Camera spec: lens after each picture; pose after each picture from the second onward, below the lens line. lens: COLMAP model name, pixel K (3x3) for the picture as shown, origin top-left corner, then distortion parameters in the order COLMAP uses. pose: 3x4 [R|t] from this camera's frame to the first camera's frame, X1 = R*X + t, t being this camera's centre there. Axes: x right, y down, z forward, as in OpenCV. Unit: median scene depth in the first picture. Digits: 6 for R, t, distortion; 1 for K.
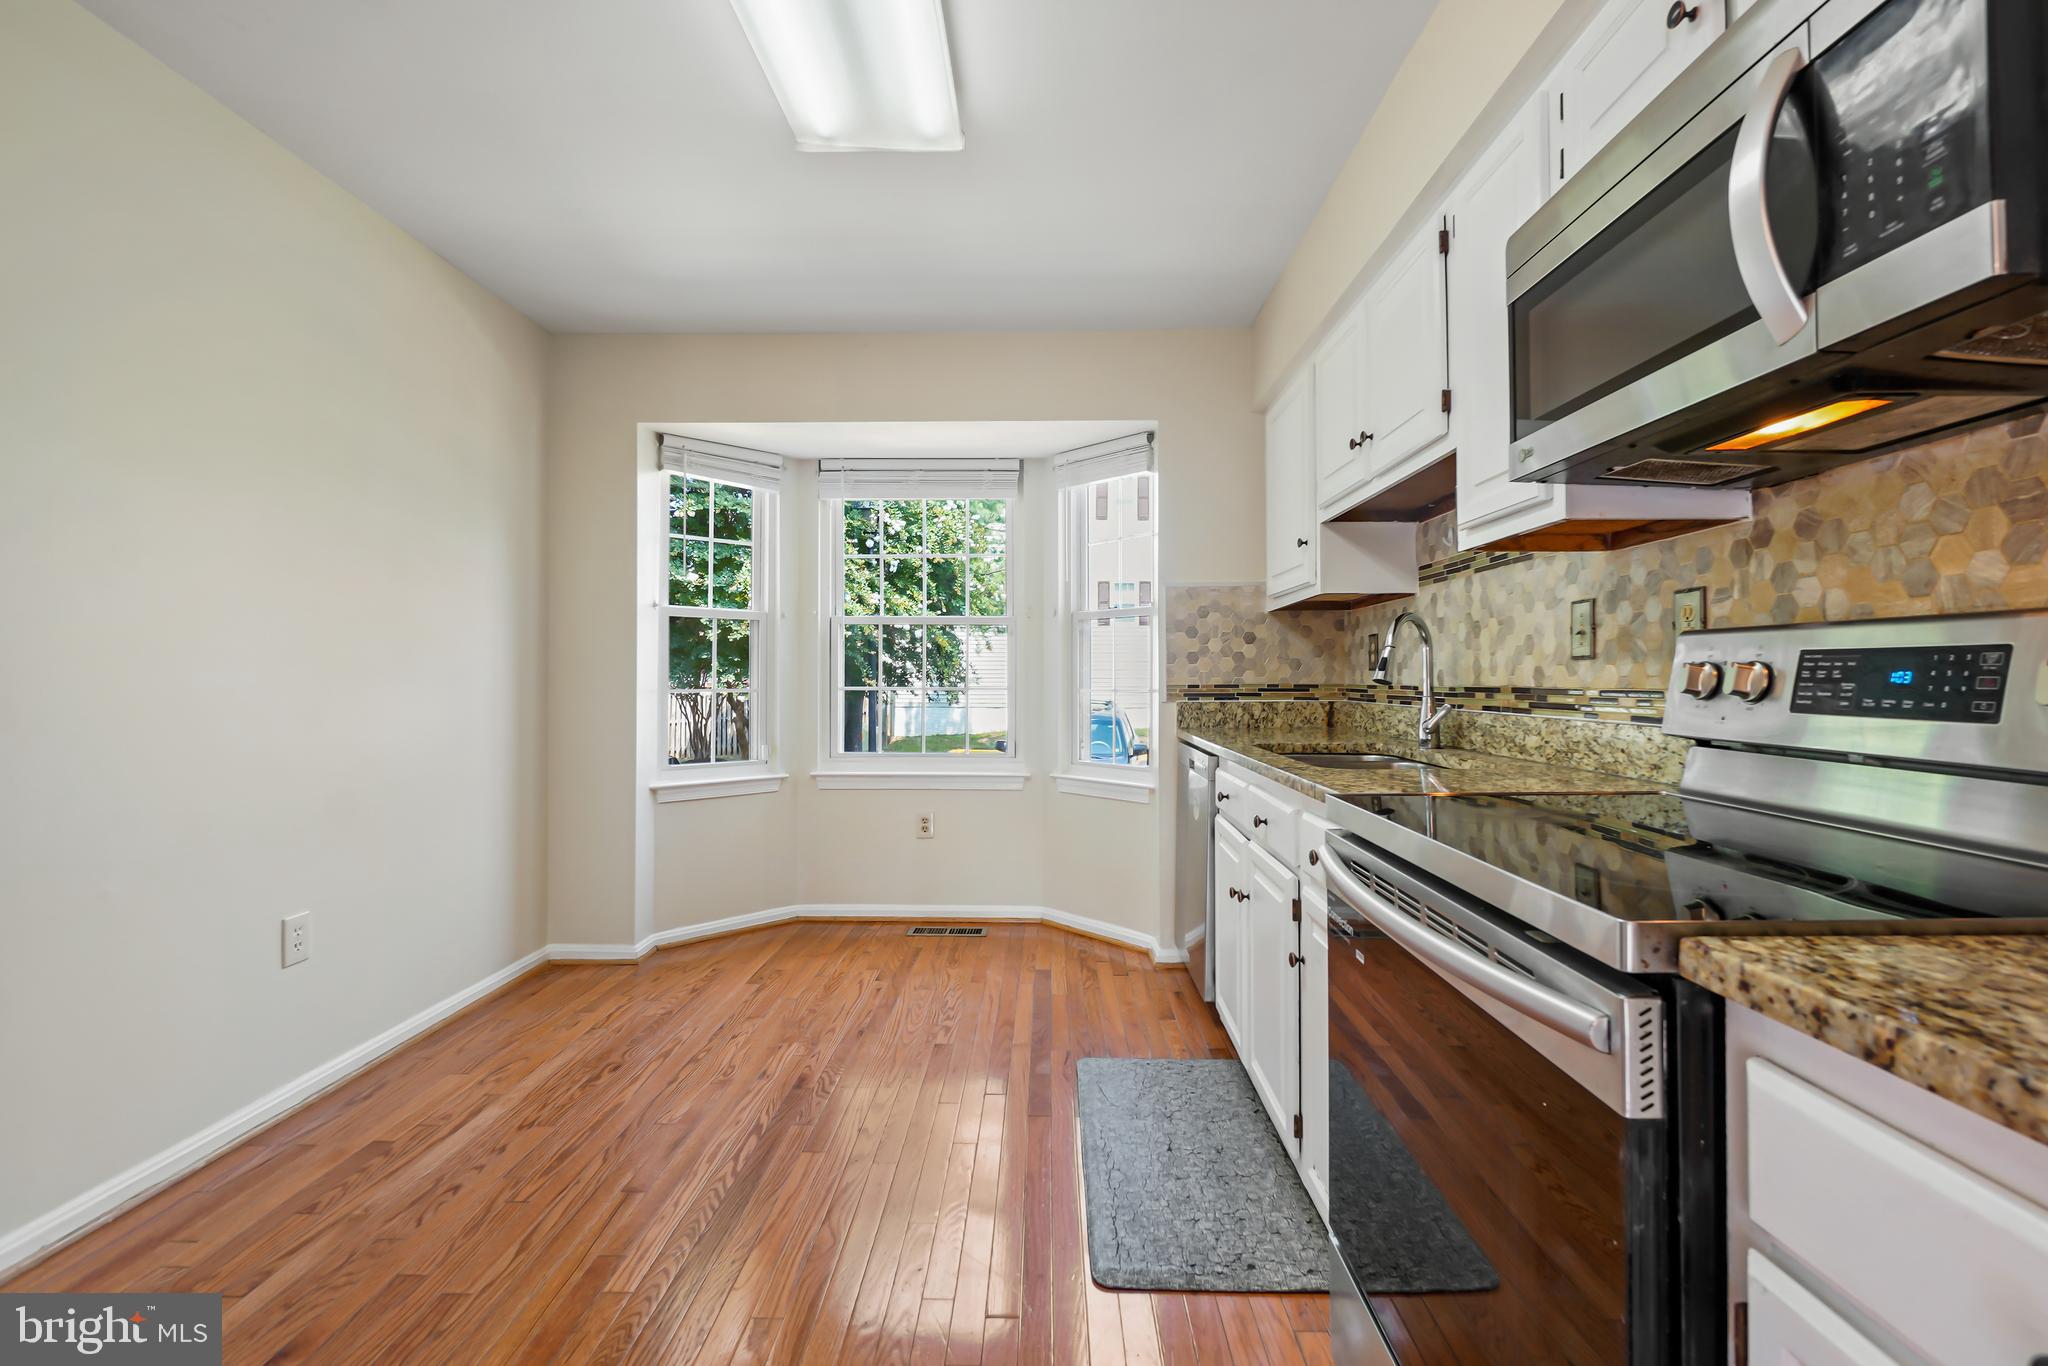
lens RADIAL K [[908.9, 0, 1024.6], [0, 908.9, 673.4], [0, 0, 1]] dist [-0.033421, 0.004921]
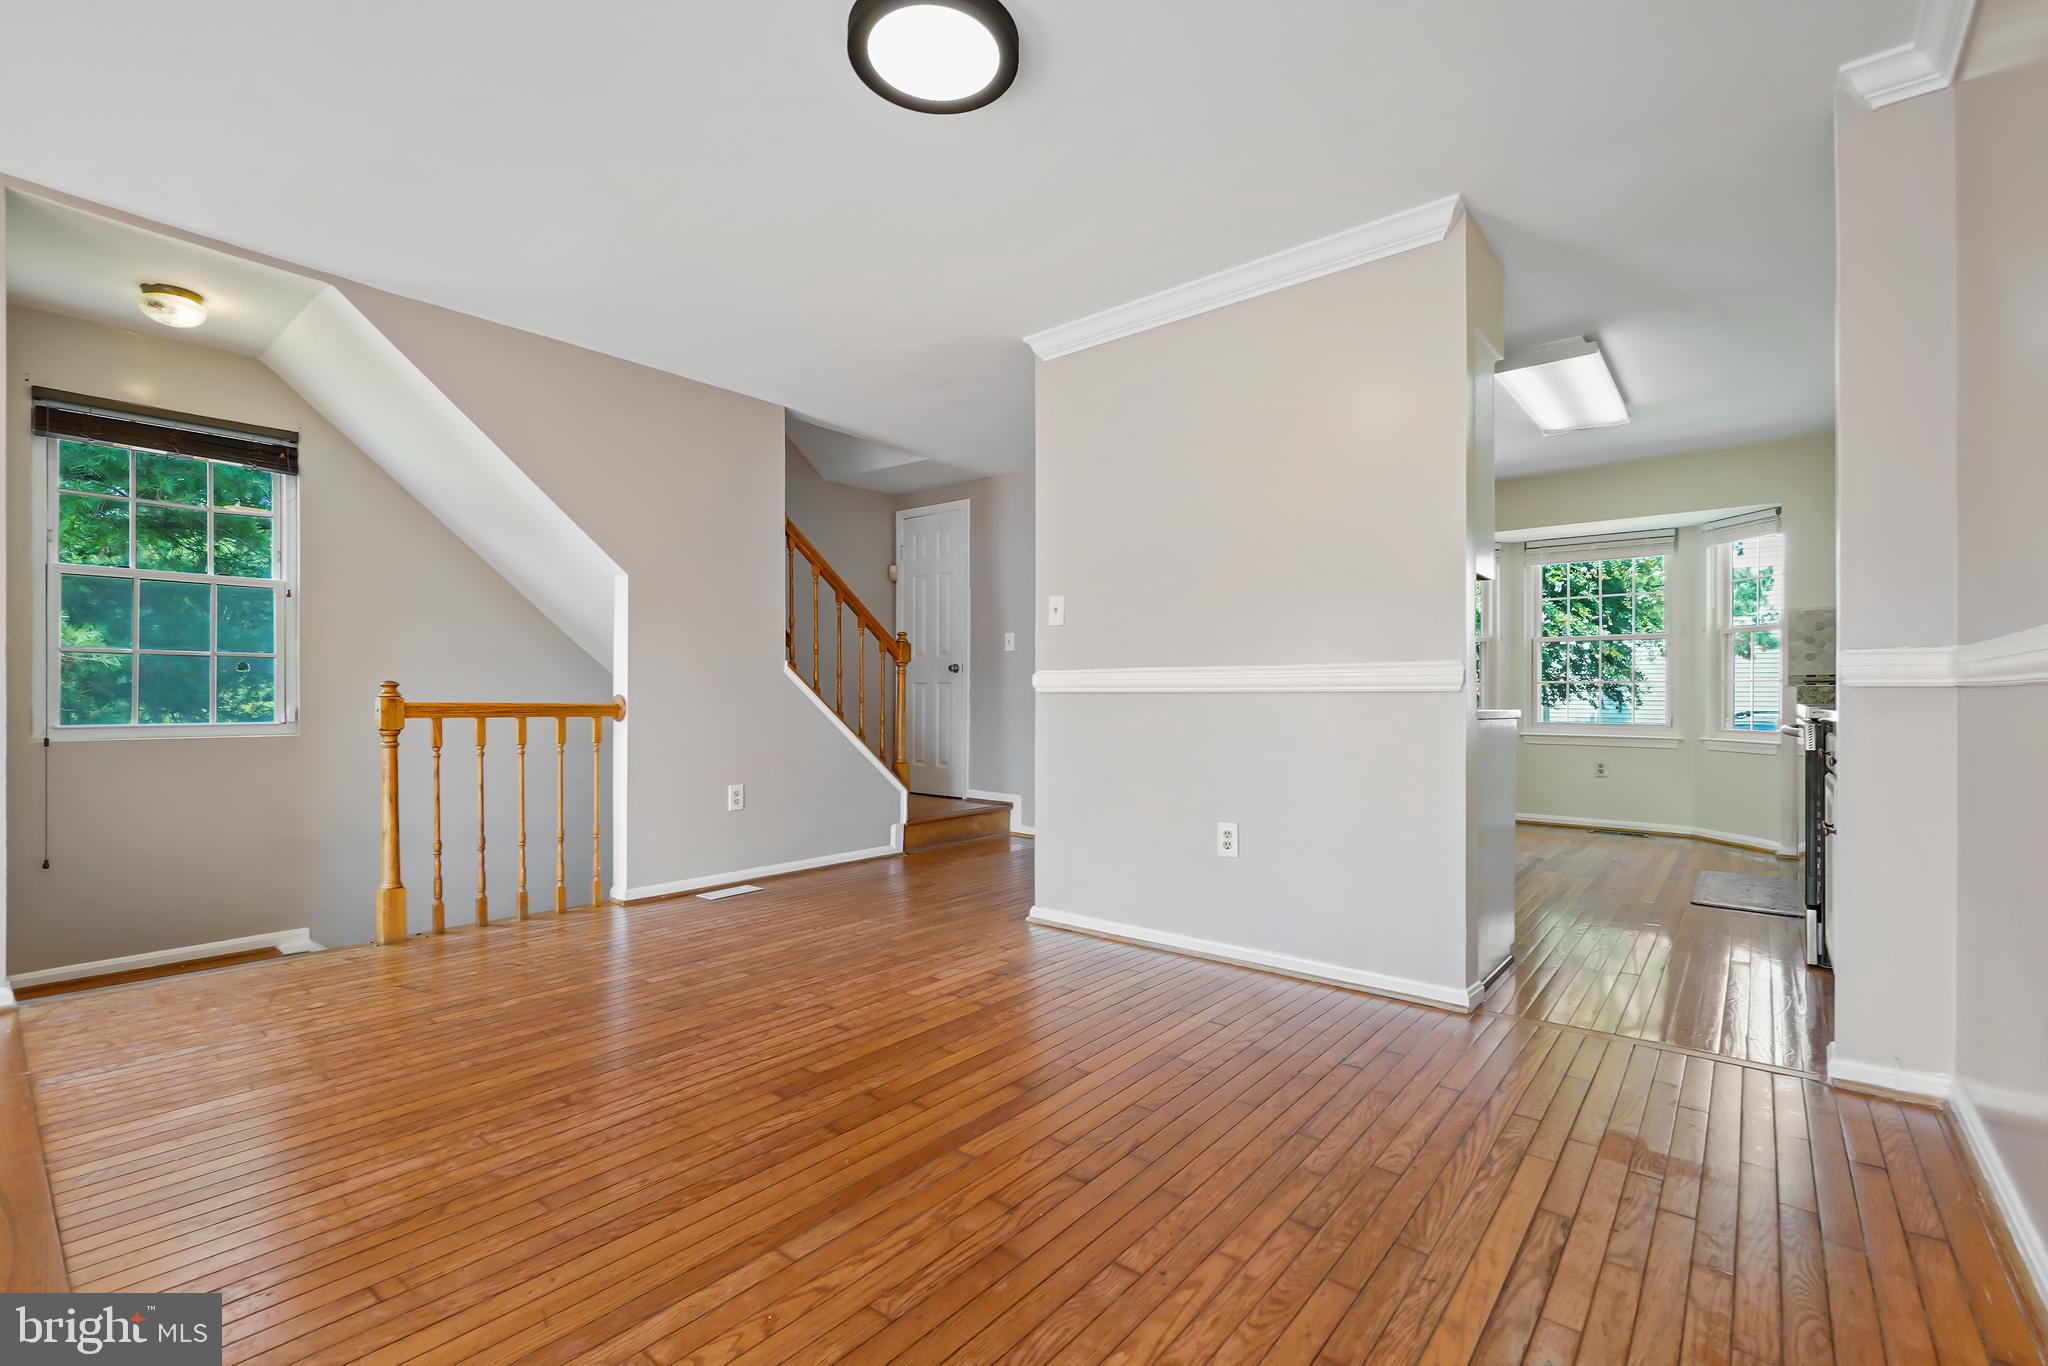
lens RADIAL K [[908.9, 0, 986.4], [0, 908.9, 695.7], [0, 0, 1]] dist [-0.033421, 0.004921]
pose [[0.769488, 0.003517, -0.638651, 0.064091], [-0.001518, 0.999992, 0.003678, 0.039576], [0.638659, -0.001861, 0.769488, -0.919349]]
